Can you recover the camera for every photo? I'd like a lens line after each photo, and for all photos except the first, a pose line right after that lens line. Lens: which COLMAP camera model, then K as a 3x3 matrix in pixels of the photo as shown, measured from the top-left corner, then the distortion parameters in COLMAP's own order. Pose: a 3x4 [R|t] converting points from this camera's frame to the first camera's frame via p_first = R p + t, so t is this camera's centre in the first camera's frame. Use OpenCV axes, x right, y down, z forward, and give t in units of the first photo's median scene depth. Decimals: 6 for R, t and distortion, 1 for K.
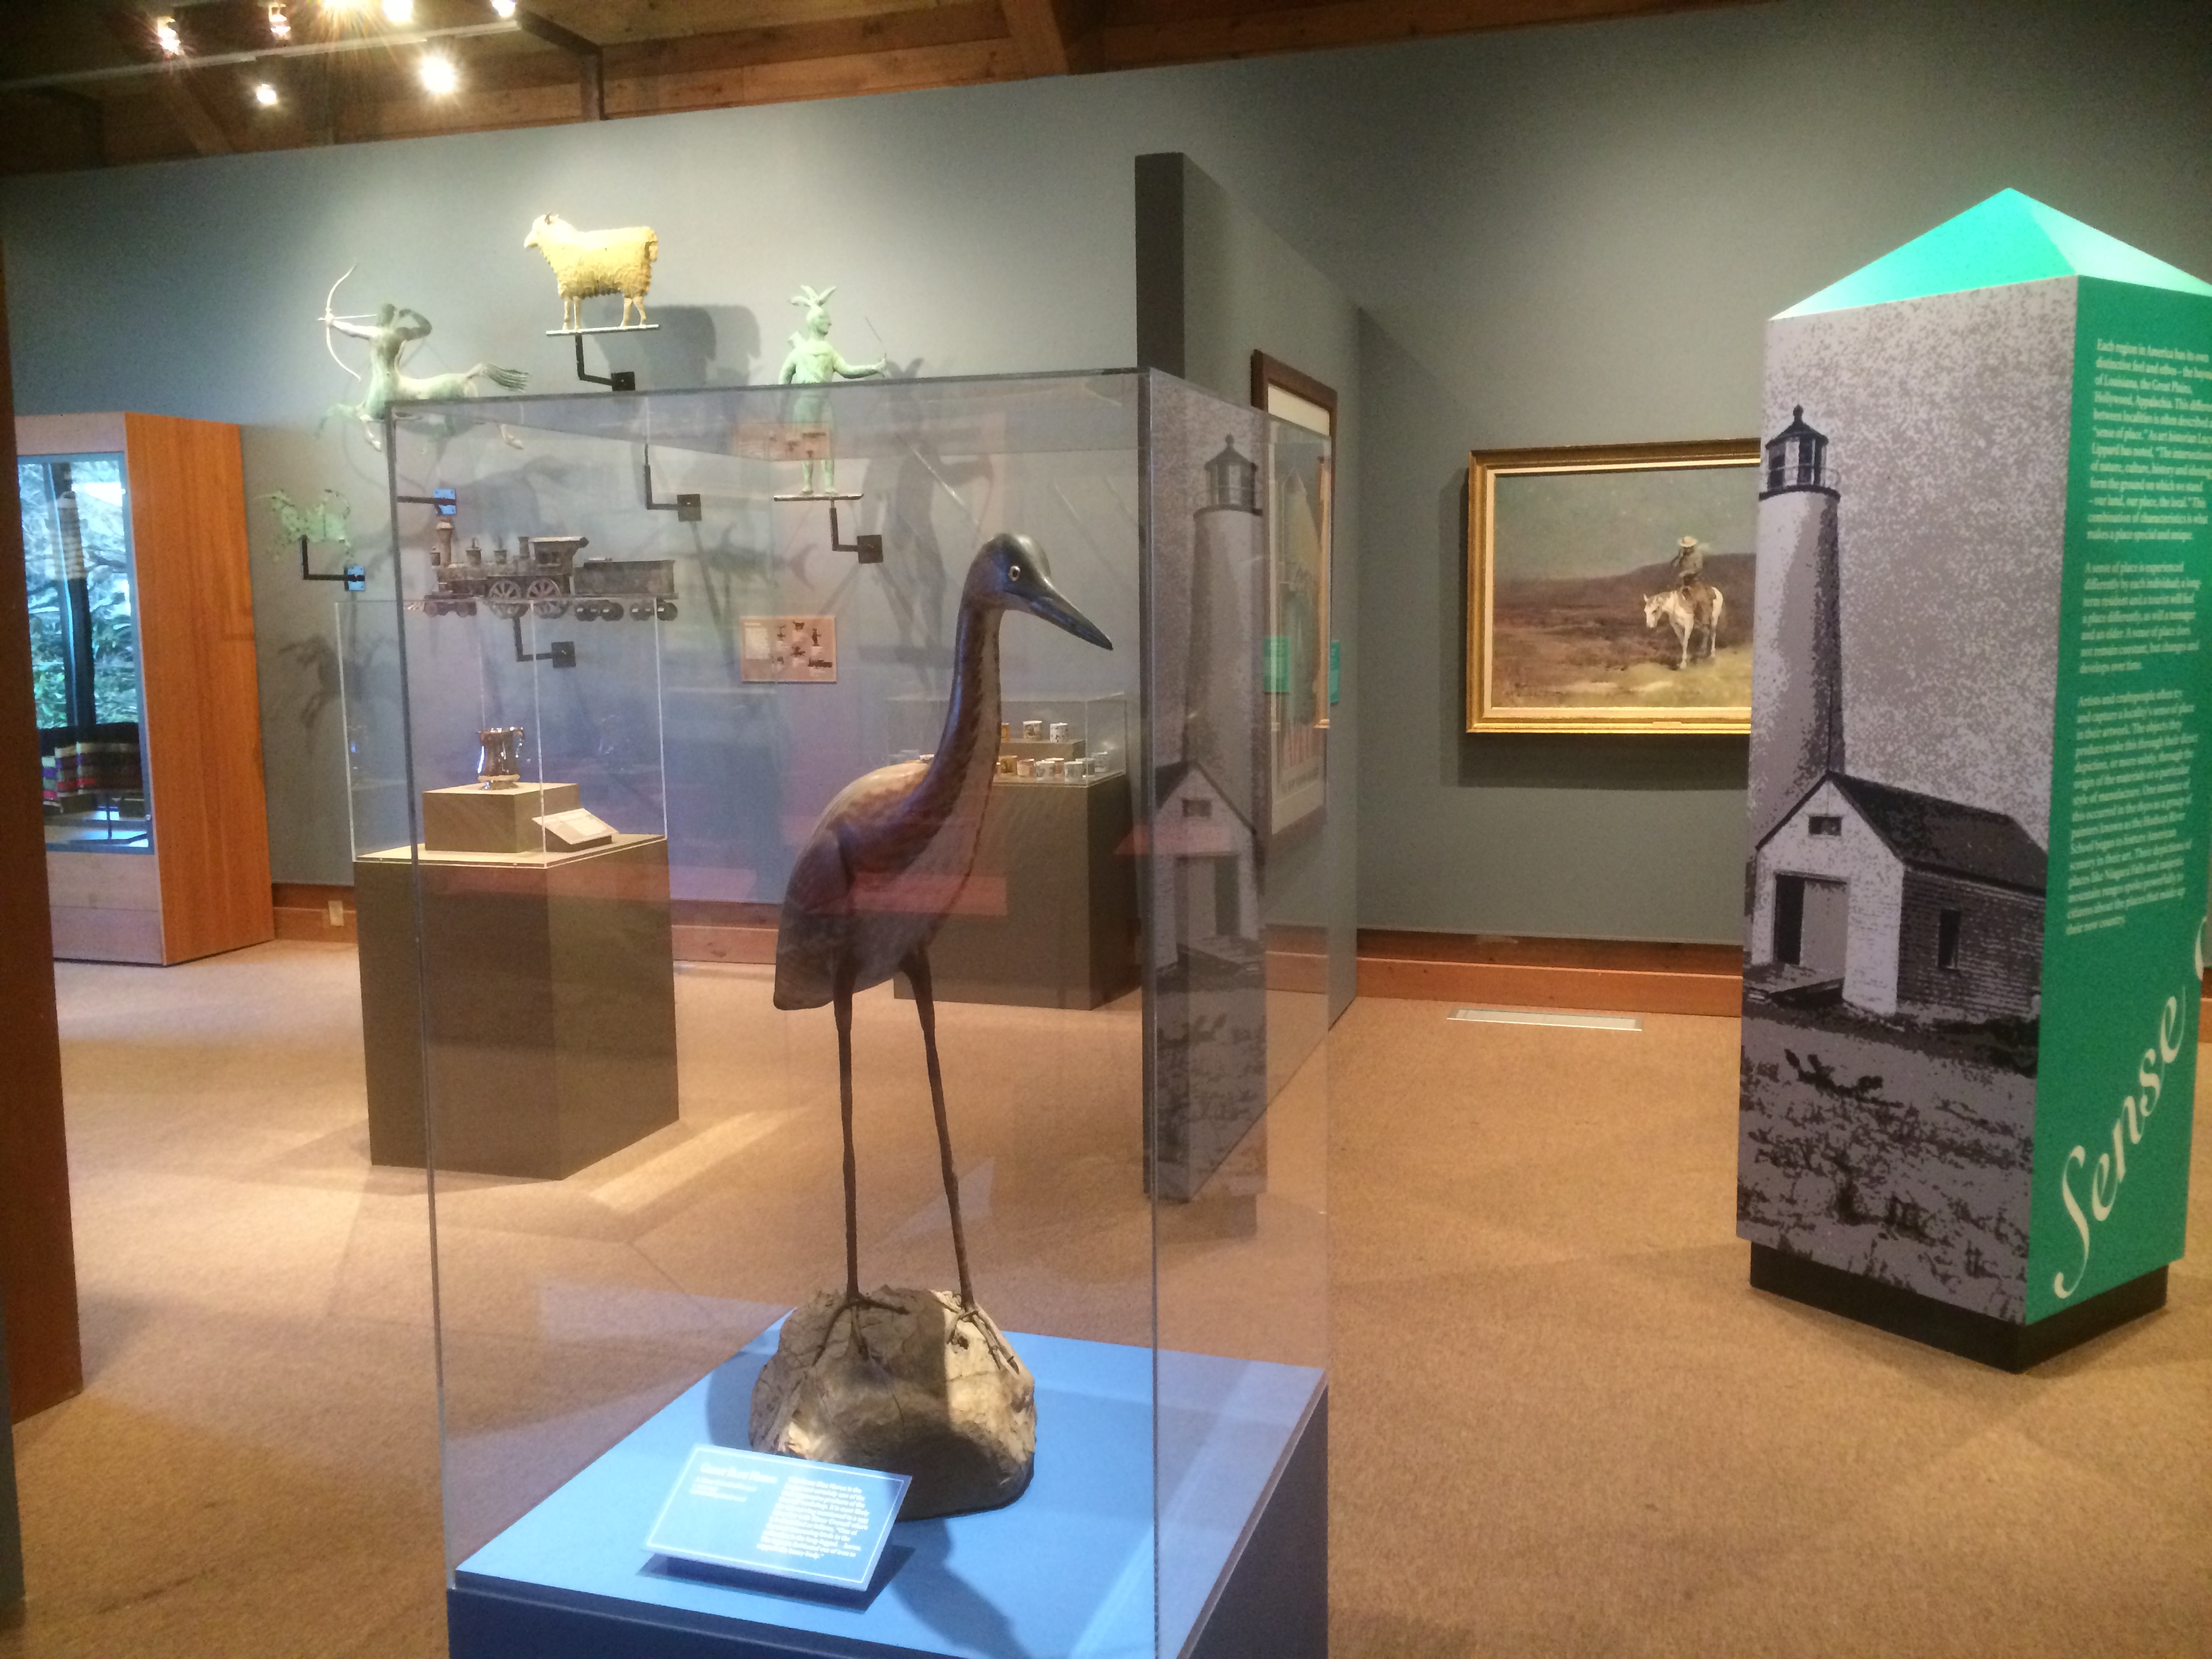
lens RADIAL K [[1805.7, 0, 1106.0], [0, 1805.7, 829.5], [0, 0, 1]] dist [-0.000649, -0.000723]
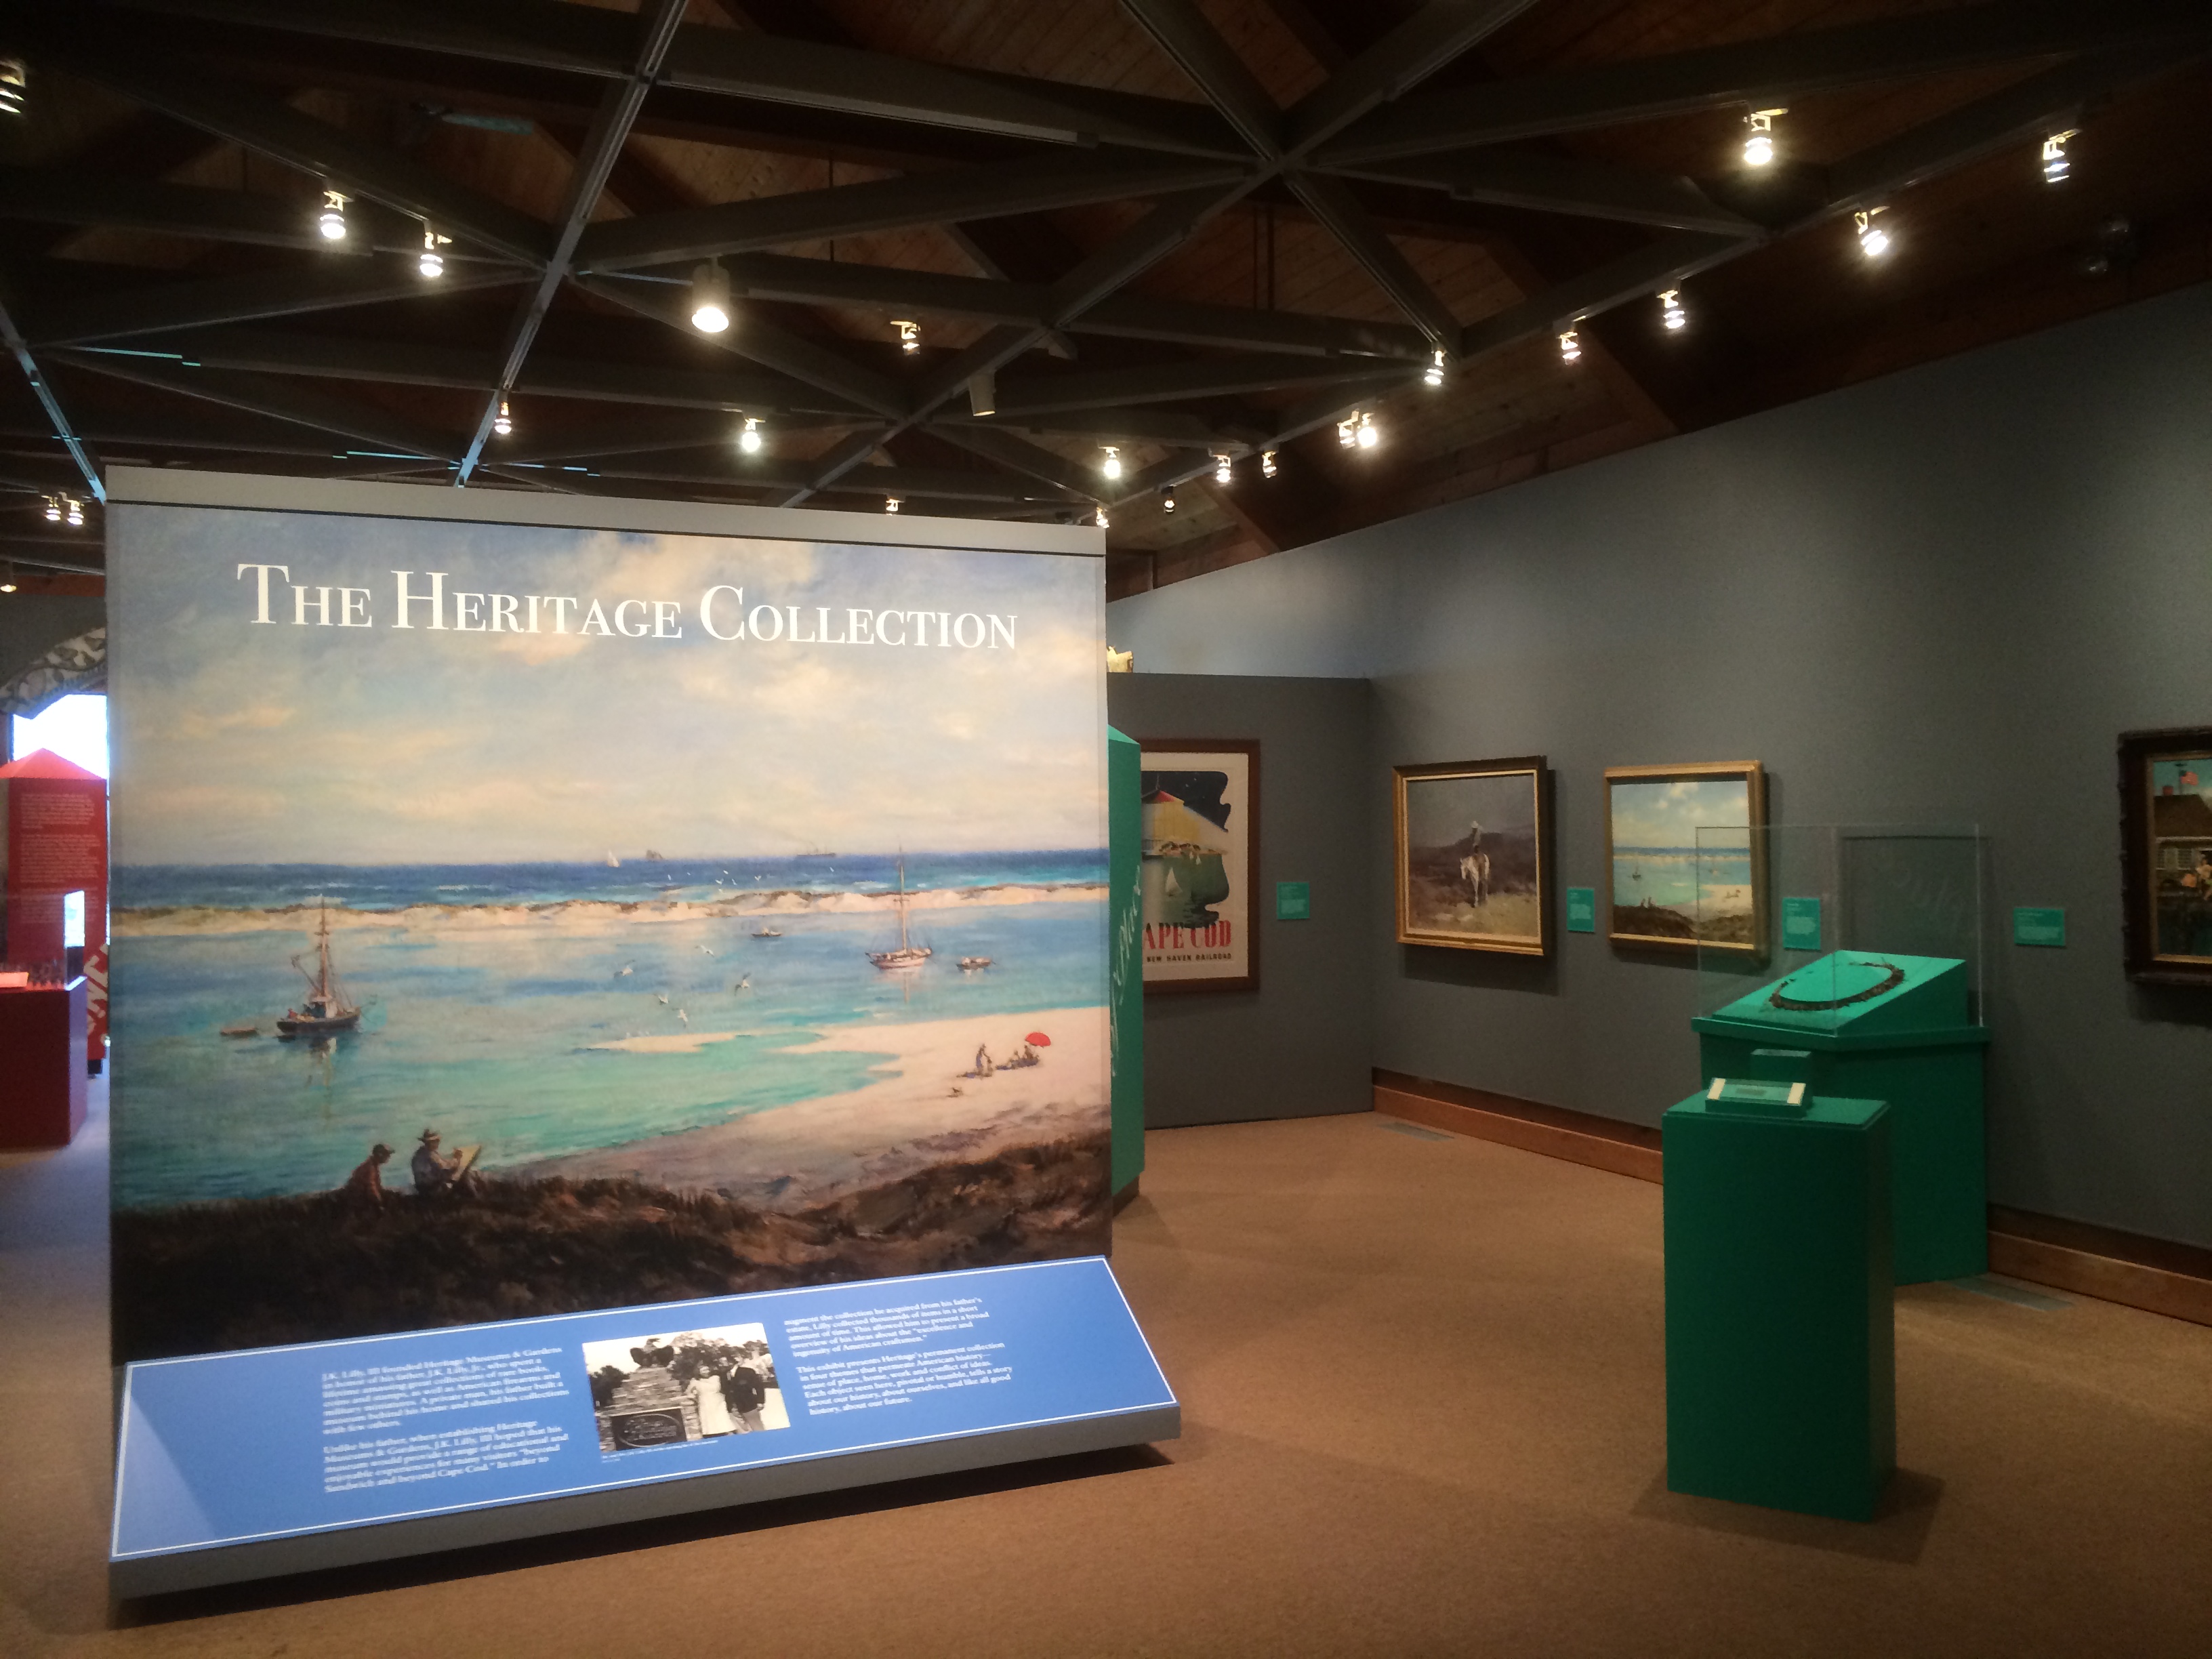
lens RADIAL K [[1805.7, 0, 1106.0], [0, 1805.7, 829.5], [0, 0, 1]] dist [-0.000649, -0.000723]
pose [[0.682826, 0.006227, -0.730554, 1.199419], [-0.086842, 0.993566, -0.072699, -0.015876], [0.725401, 0.113084, 0.678974, -0.263406]]
